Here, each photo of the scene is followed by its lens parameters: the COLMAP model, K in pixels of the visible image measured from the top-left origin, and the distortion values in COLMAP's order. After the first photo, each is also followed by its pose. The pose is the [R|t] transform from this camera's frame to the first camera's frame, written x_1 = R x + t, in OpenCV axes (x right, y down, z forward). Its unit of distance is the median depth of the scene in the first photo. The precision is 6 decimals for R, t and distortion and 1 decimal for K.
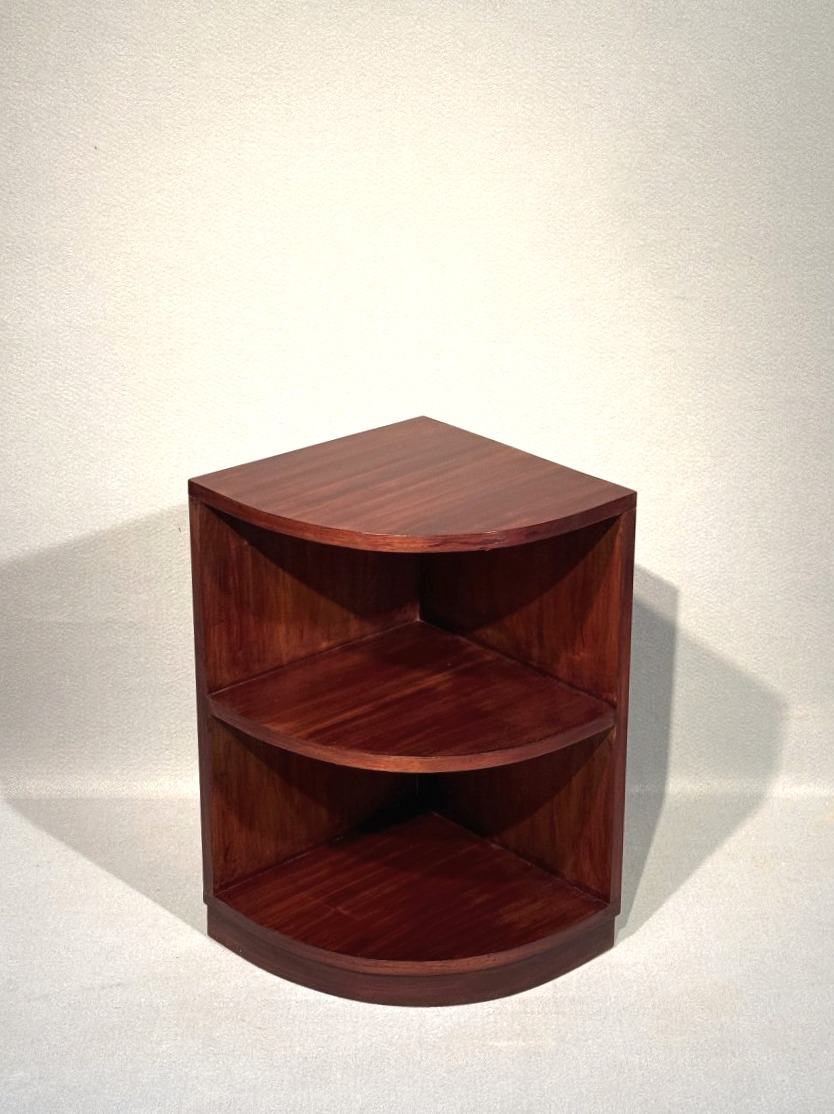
lens RADIAL K [[2111.4, 0, 432.5], [0, 2111.4, 523.6], [0, 0, 1]] dist [0.174076, -0.133151]
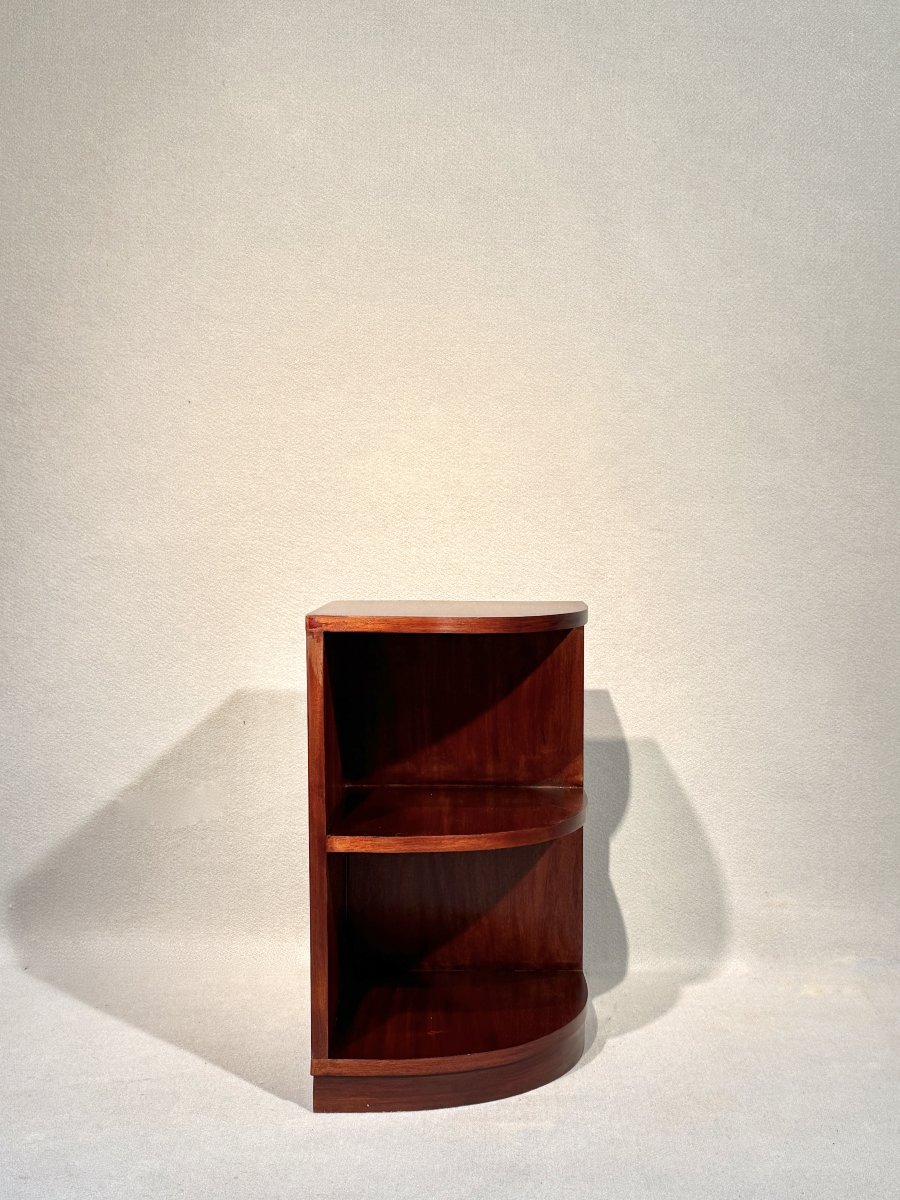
lens RADIAL K [[1429.1, 0, 450.0], [0, 1429.1, 600.0], [0, 0, 1]] dist [0.205136, -0.458408]
pose [[0.998903, -0.004323, -0.046627, 0.037877], [-0.011120, 0.945352, -0.325861, 0.216753], [0.045488, 0.326022, 0.944267, 0.231150]]
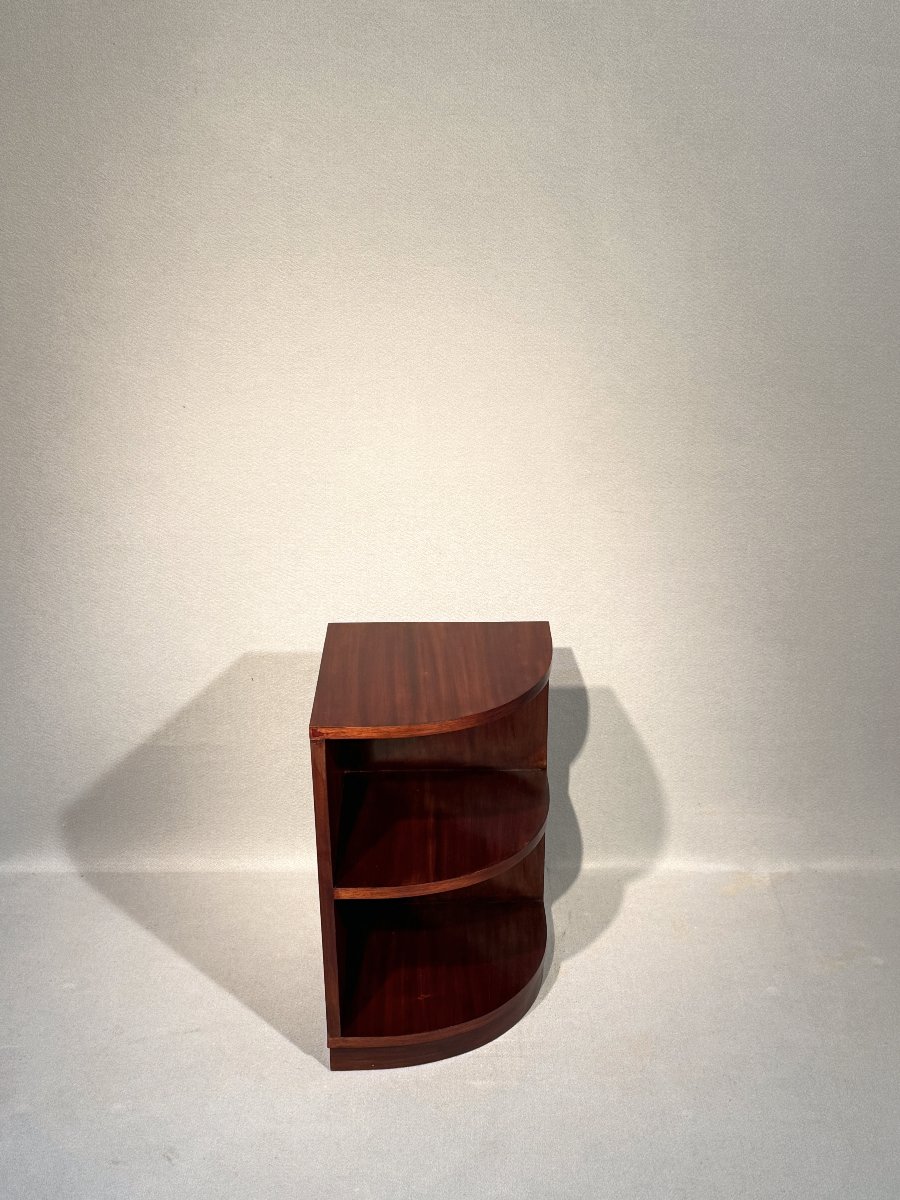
lens RADIAL K [[1415.3, 0, 453.6], [0, 1415.3, 597.8], [0, 0, 1]] dist [0.211256, -0.464256]
pose [[0.999512, -0.000247, -0.031229, 0.042359], [0.000812, 0.999836, 0.018085, -0.071453], [0.031219, -0.018102, 0.999349, 0.093337]]
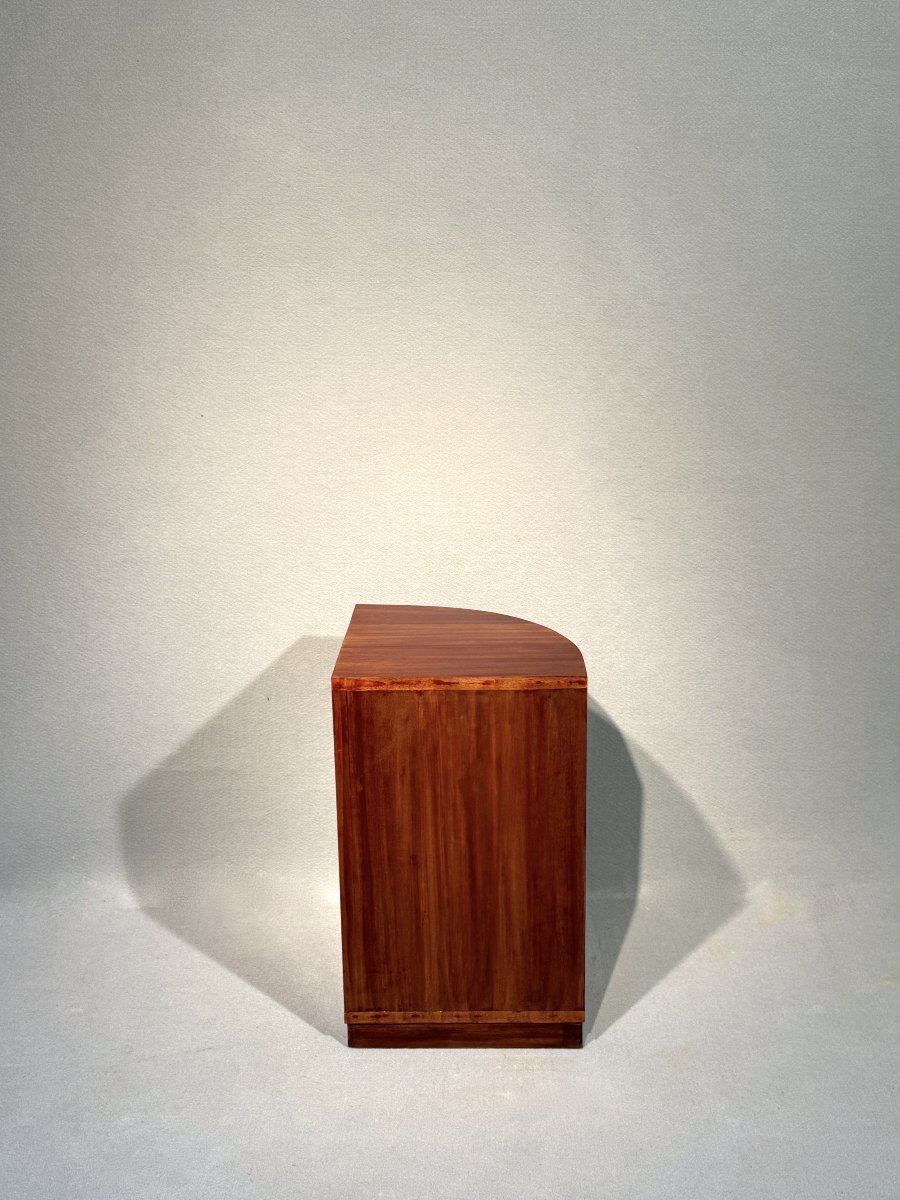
lens RADIAL K [[1417.3, 0, 440.4], [0, 1417.3, 588.4], [0, 0, 1]] dist [0.204140, -0.438263]
pose [[0.998700, -0.019833, -0.046967, 0.035911], [0.014325, 0.993283, -0.114821, 0.041457], [0.048928, 0.113999, 0.992275, 0.110745]]
